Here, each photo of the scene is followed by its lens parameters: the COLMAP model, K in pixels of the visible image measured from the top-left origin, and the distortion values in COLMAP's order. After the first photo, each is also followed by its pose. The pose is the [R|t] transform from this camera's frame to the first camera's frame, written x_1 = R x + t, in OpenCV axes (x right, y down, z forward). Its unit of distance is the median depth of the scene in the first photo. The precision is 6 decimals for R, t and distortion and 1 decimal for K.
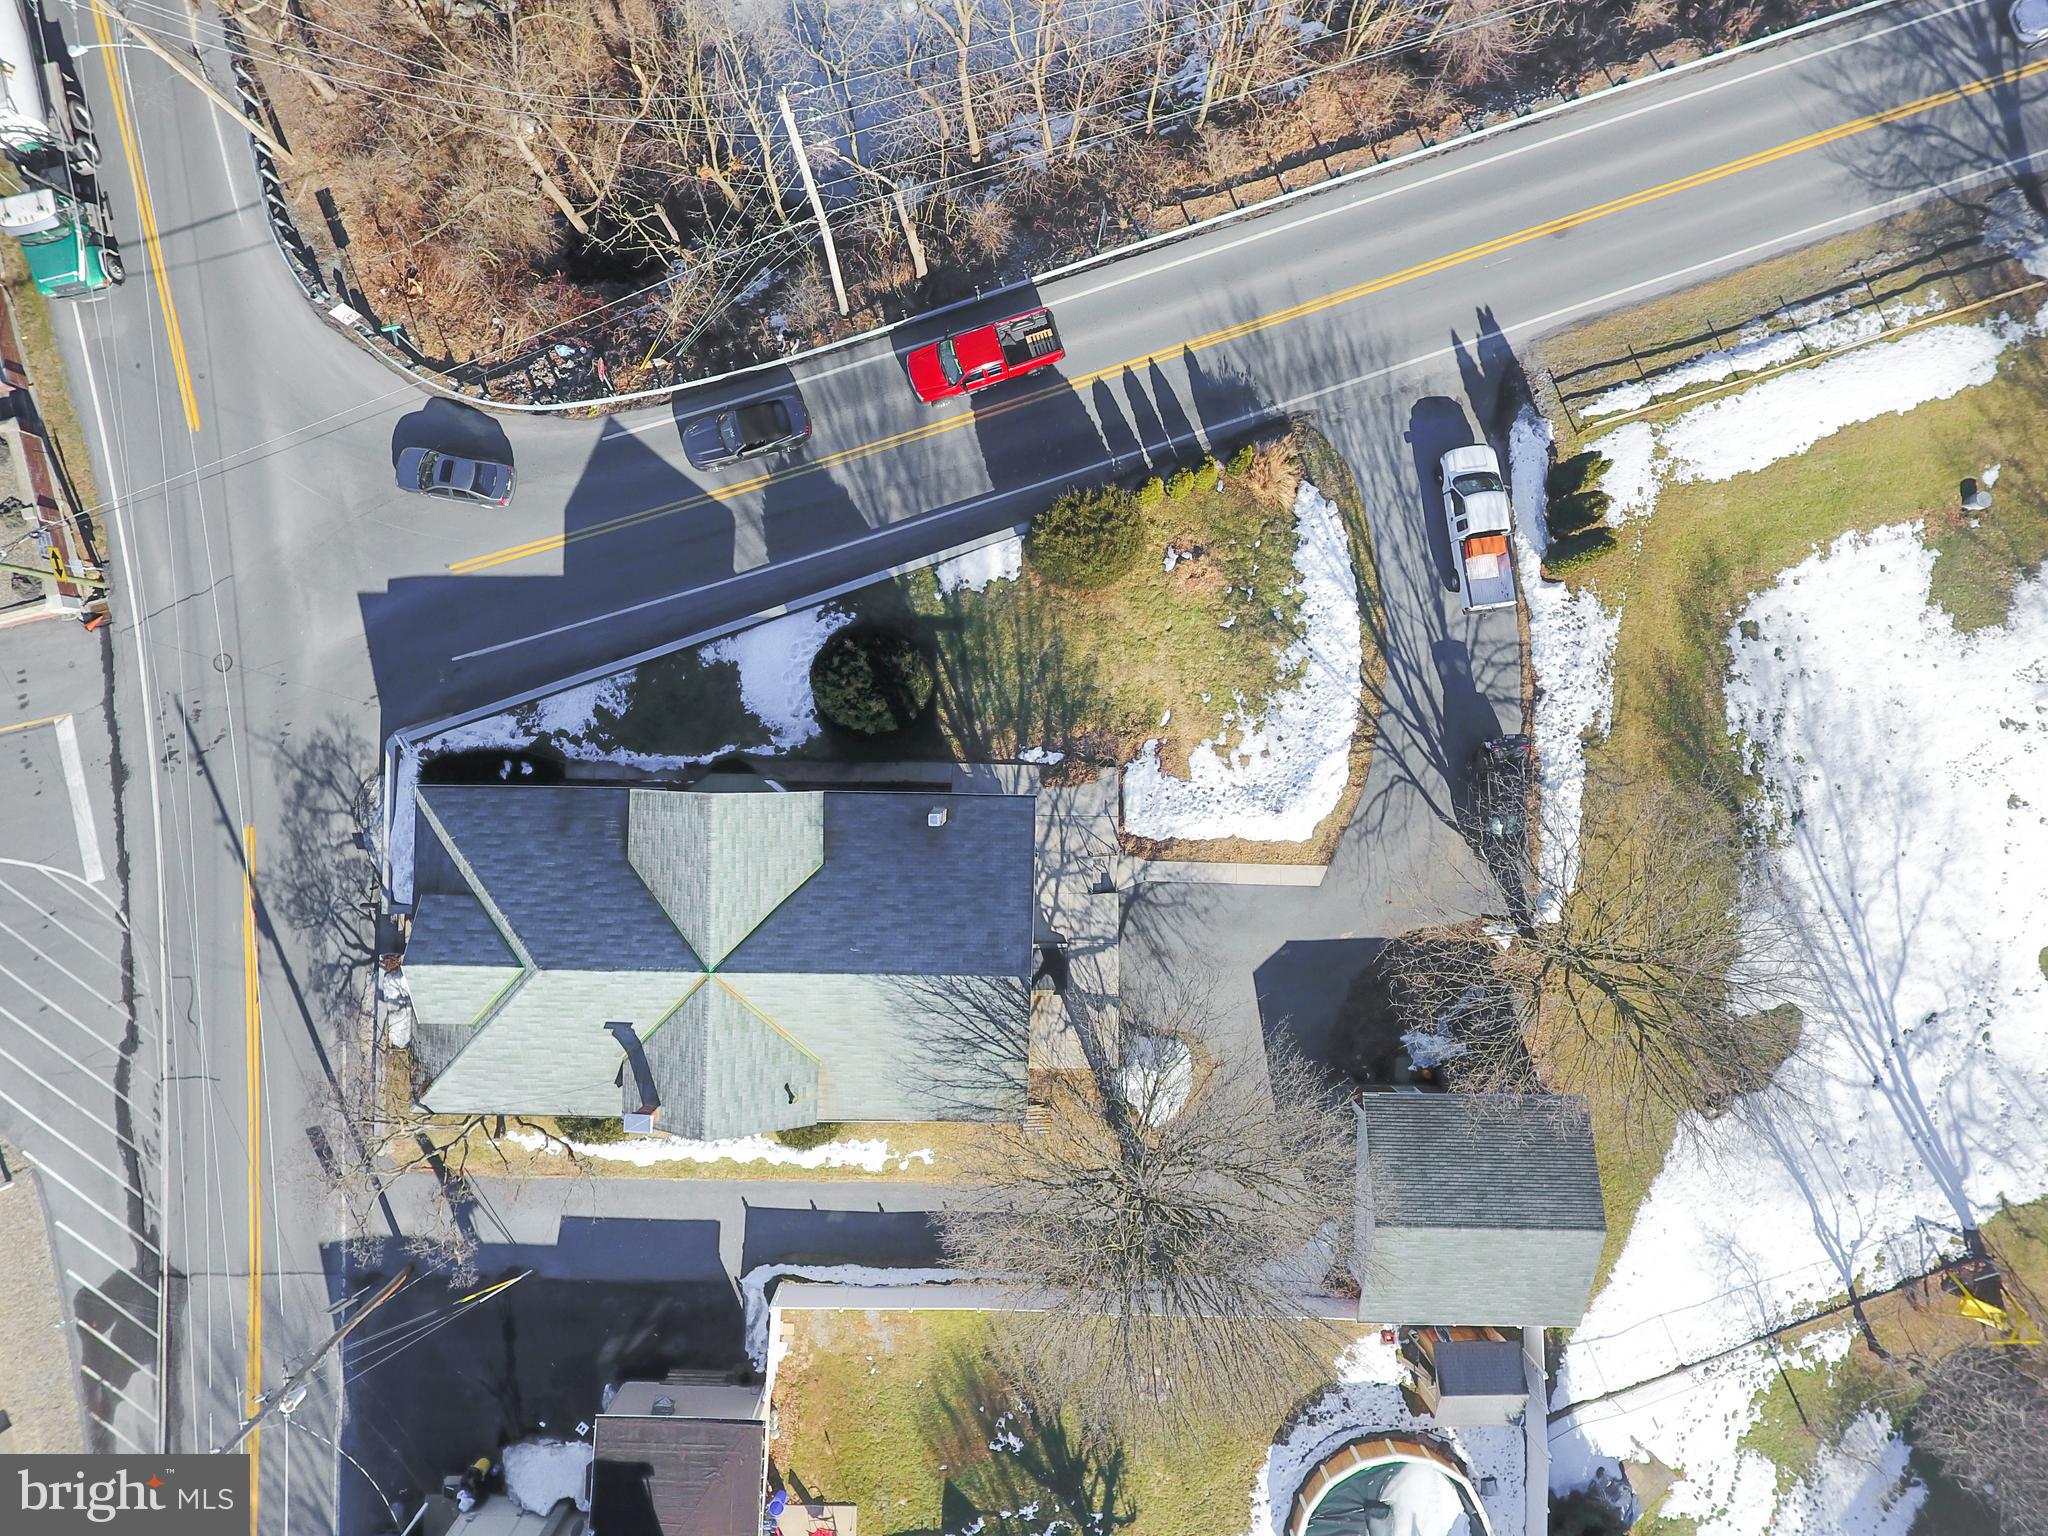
lens RADIAL K [[1194.6, 0, 1036.2], [0, 1194.6, 737.9], [0, 0, 1]] dist [-0.002867, -0.002579]
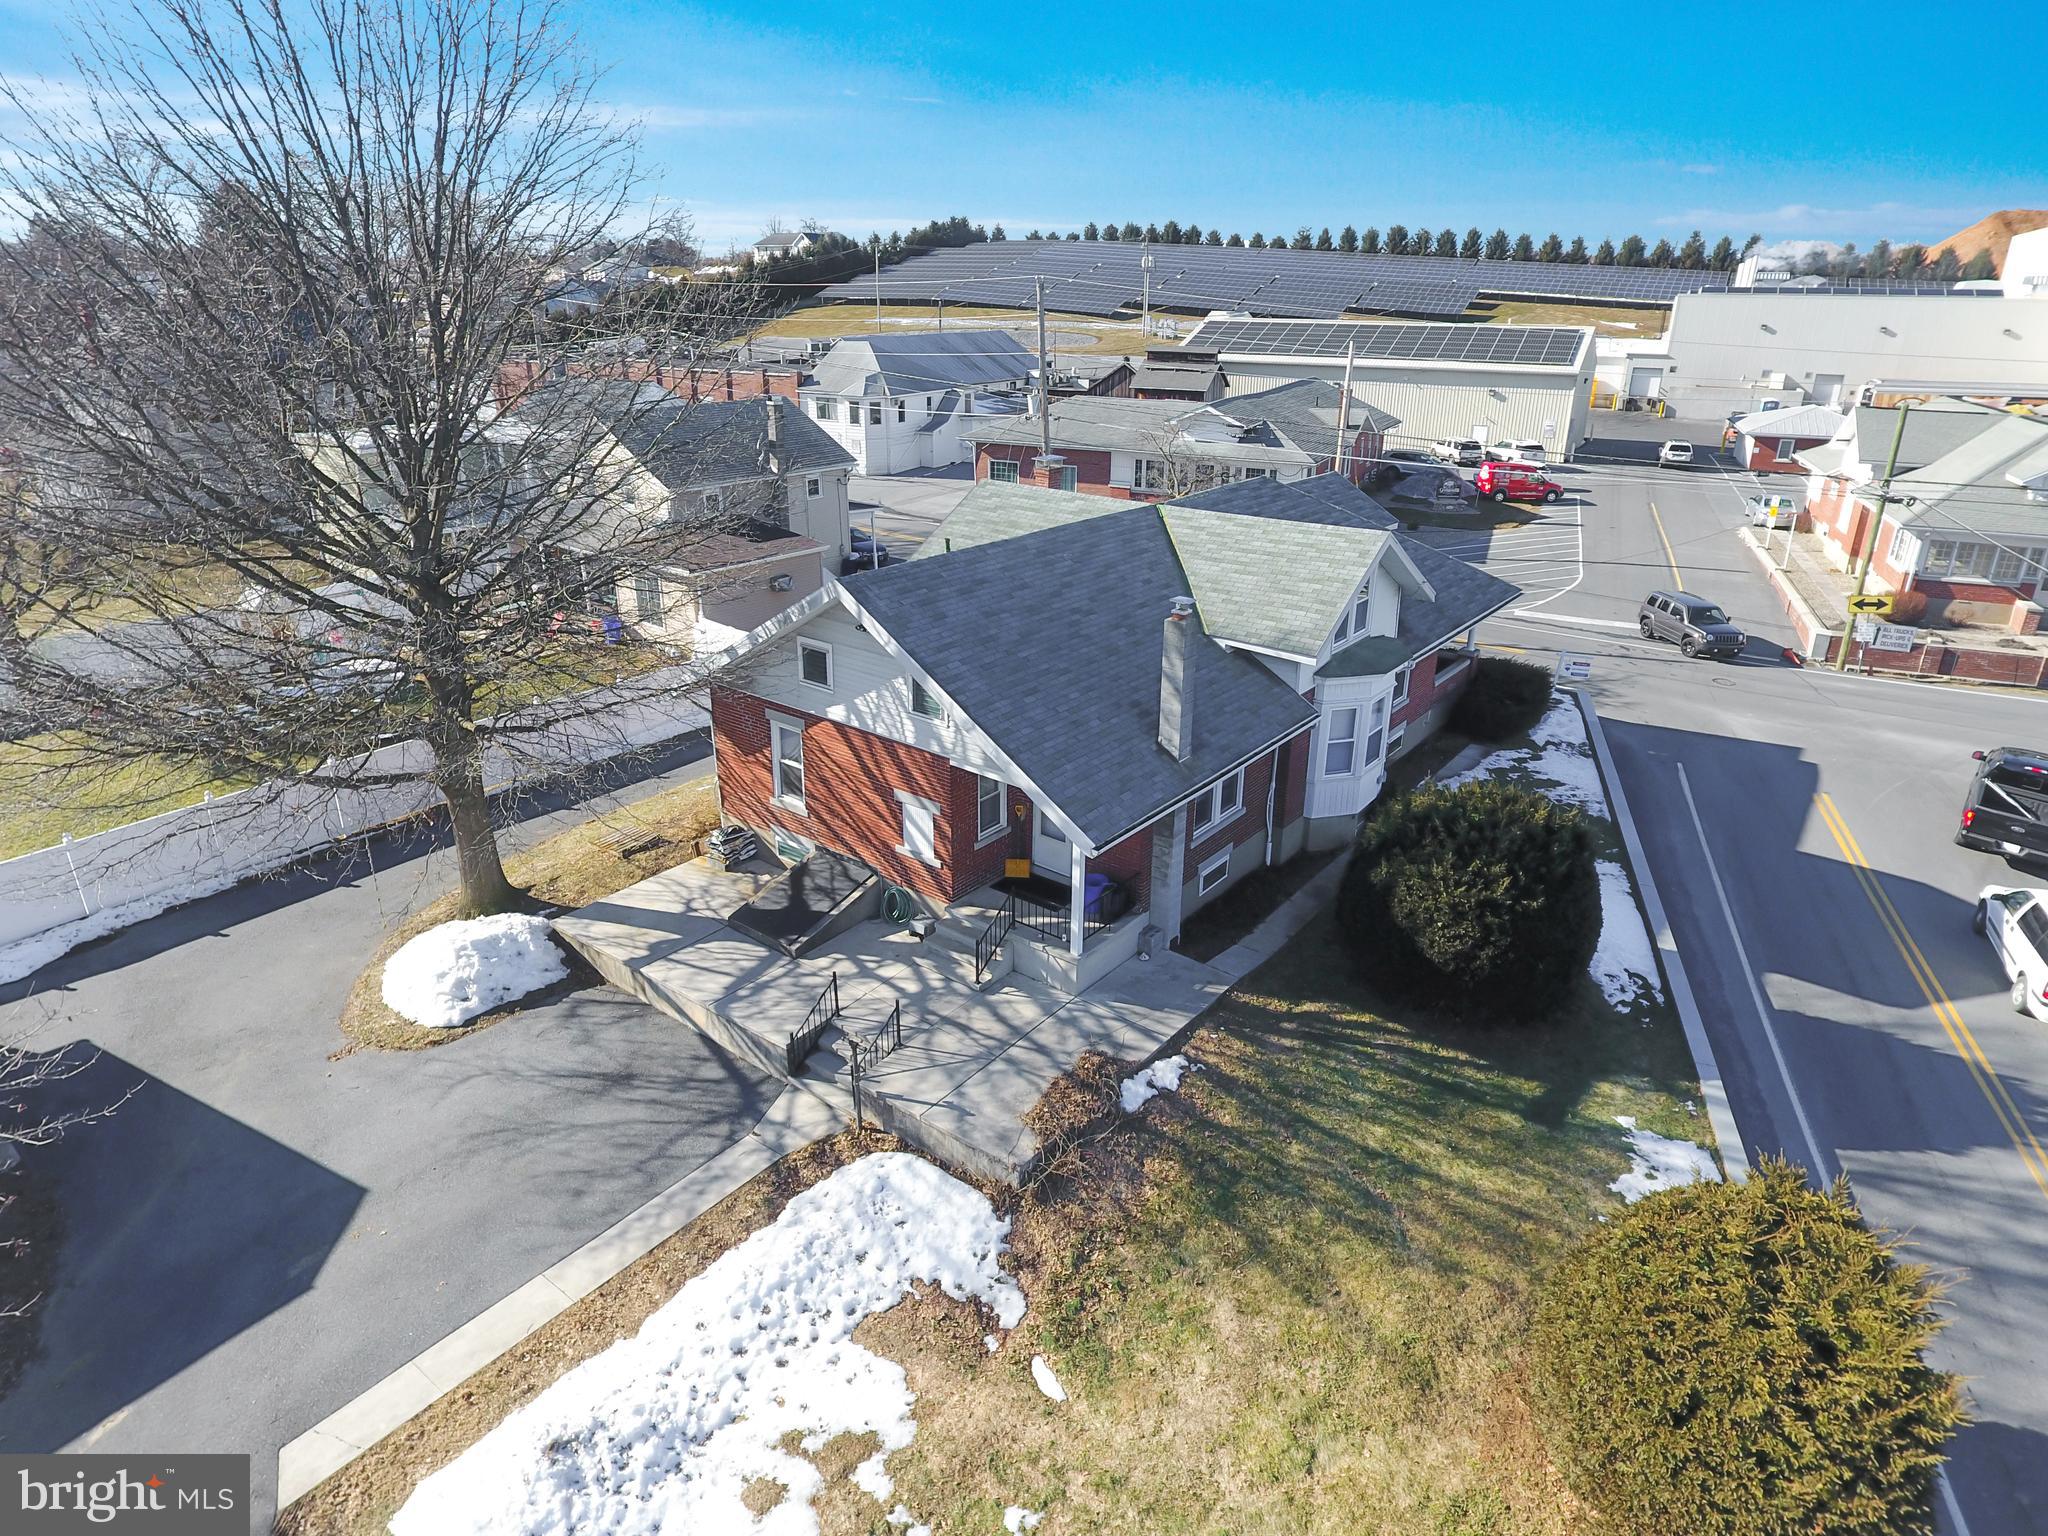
lens RADIAL K [[1194.6, 0, 1036.2], [0, 1194.6, 737.9], [0, 0, 1]] dist [-0.002867, -0.002579]
pose [[-0.596633, 0.261999, -0.758541, 0.304759], [-0.802319, -0.215560, 0.556613, -0.153107], [-0.017679, 0.940686, 0.338817, 0.734698]]
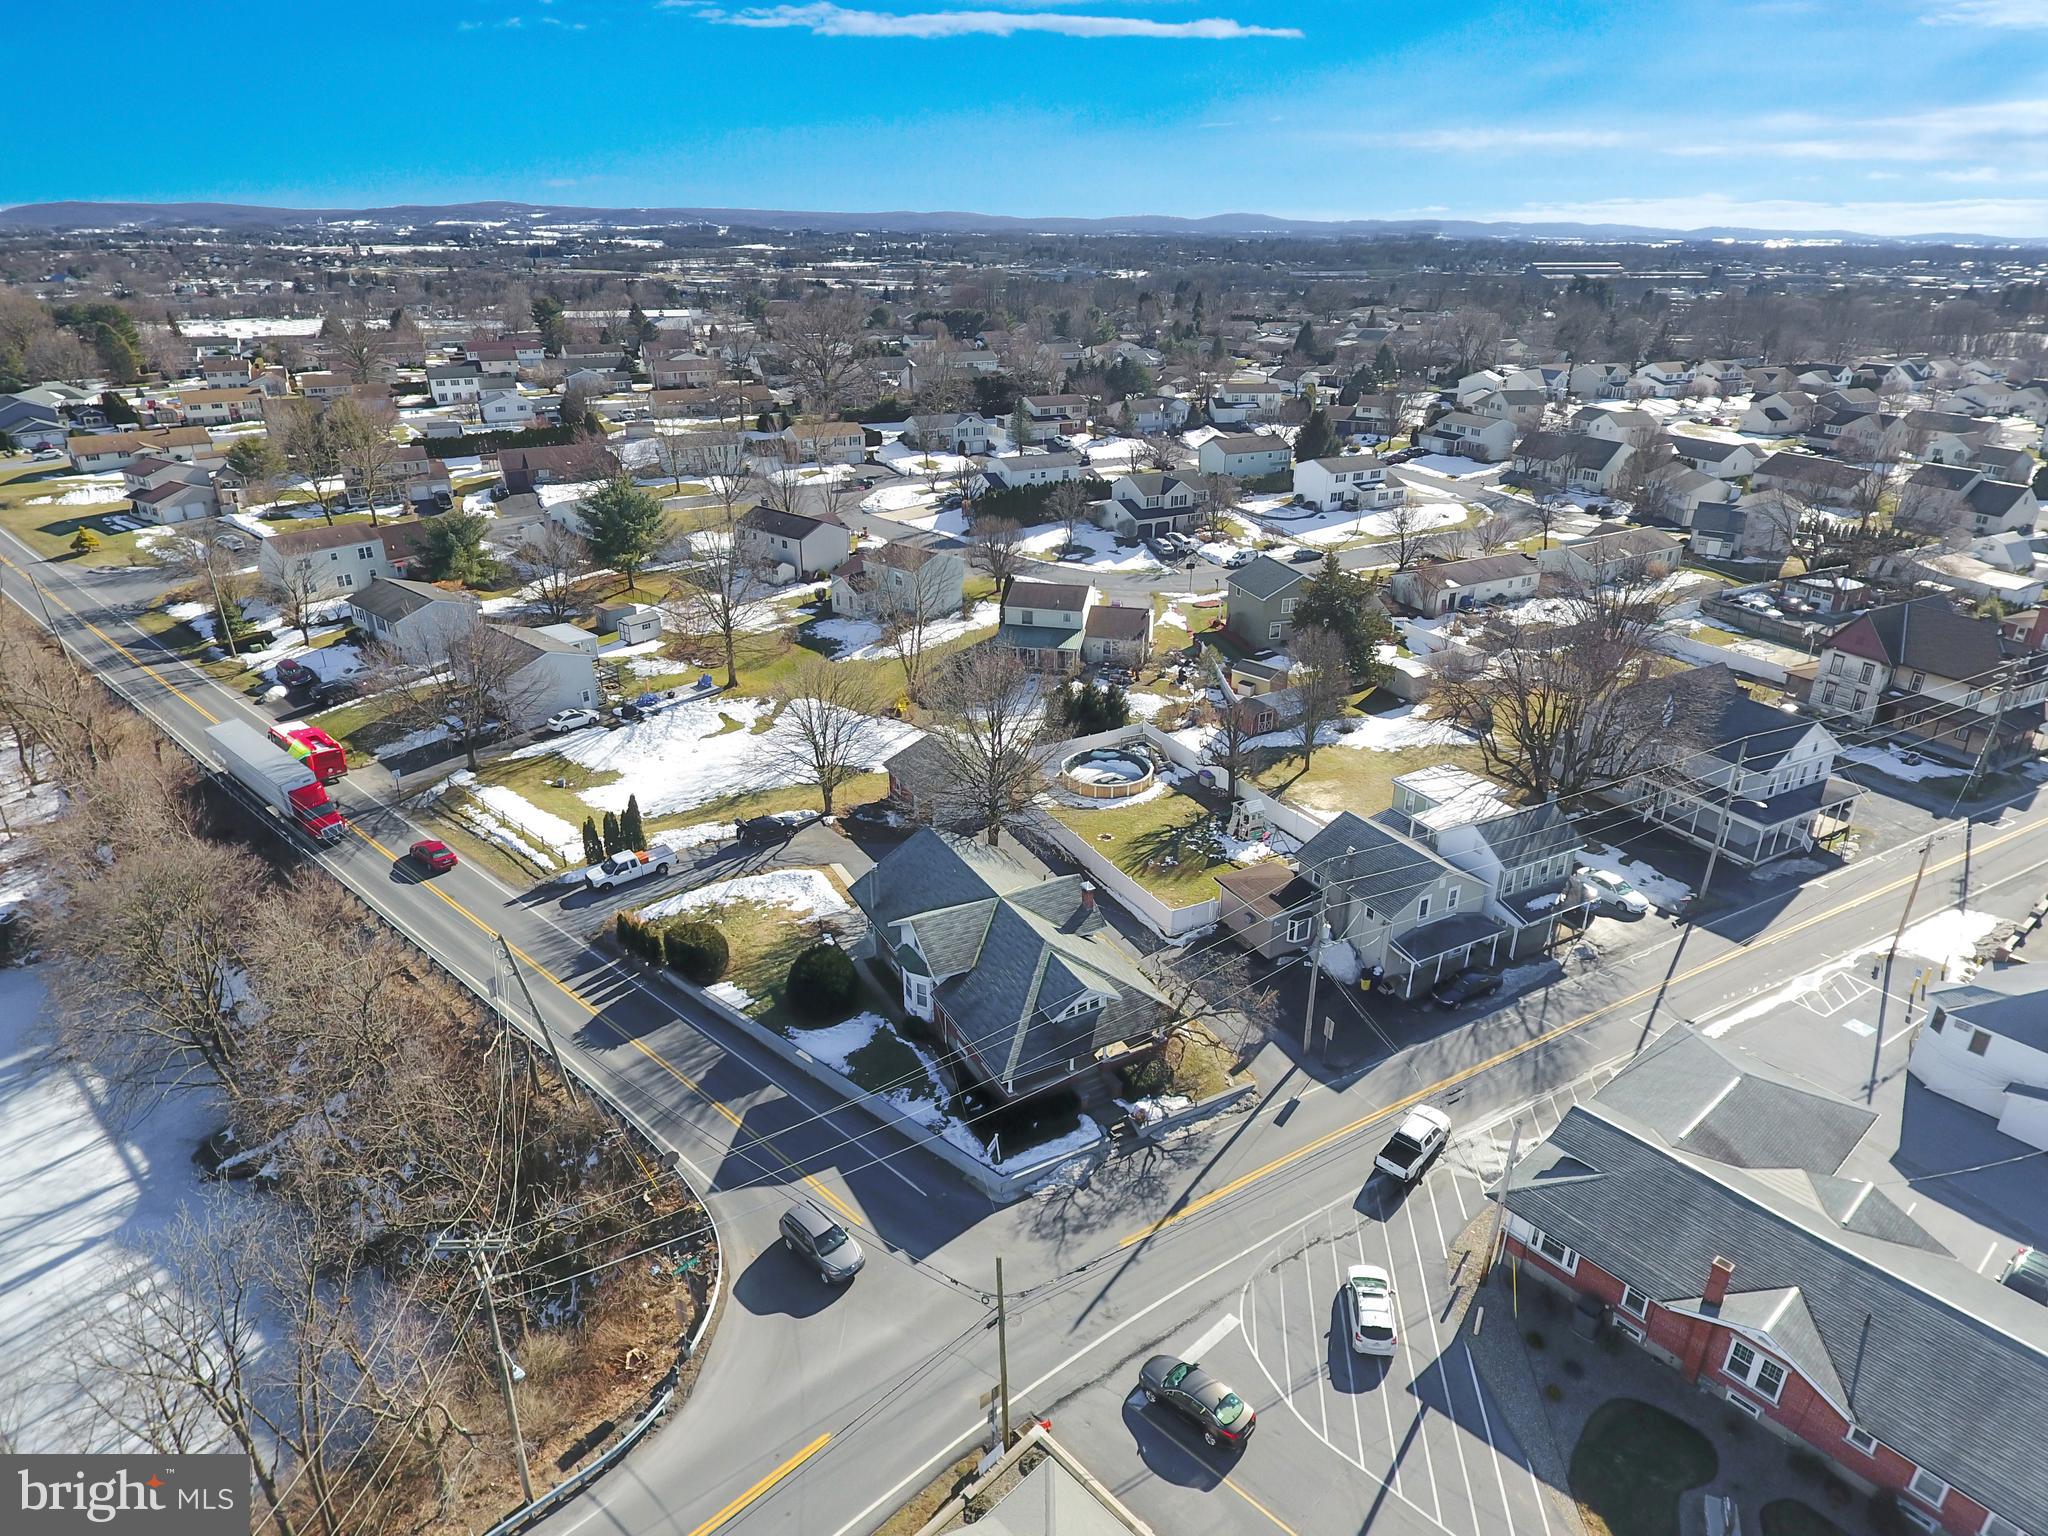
lens RADIAL K [[1194.6, 0, 1036.2], [0, 1194.6, 737.9], [0, 0, 1]] dist [-0.002867, -0.002579]
pose [[-0.500754, -0.358616, 0.787807, -1.365654], [0.865382, -0.187477, 0.464722, -0.460897], [-0.018961, 0.914465, 0.404220, 0.034986]]
